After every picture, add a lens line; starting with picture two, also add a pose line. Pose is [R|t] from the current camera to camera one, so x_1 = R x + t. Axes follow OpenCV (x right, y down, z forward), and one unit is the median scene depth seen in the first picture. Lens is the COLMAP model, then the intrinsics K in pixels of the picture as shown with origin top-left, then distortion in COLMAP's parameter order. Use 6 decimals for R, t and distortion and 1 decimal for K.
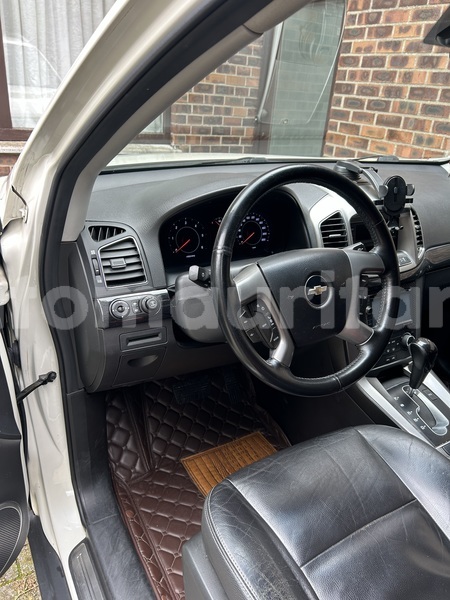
lens RADIAL K [[449.9, 0, 228.6], [0, 449.9, 300.8], [0, 0, 1]] dist [0.032822, -0.037244]
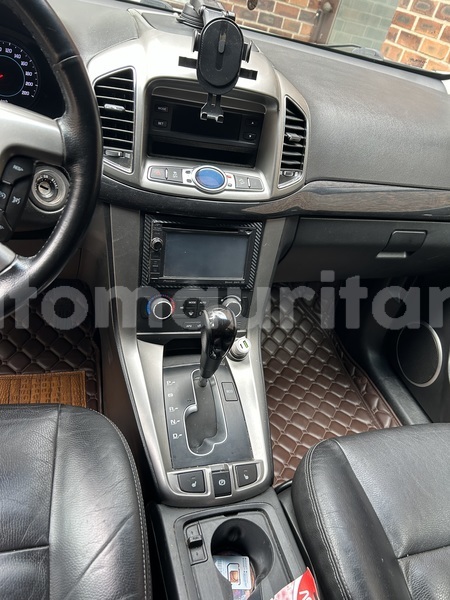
lens RADIAL K [[449.9, 0, 221.5], [0, 449.9, 296.4], [0, 0, 1]] dist [0.032822, -0.037244]
pose [[0.958173, 0.265471, -0.106914, 0.177327], [-0.245162, 0.954114, 0.171933, -0.014799], [0.147651, -0.138530, 0.979290, 0.138597]]
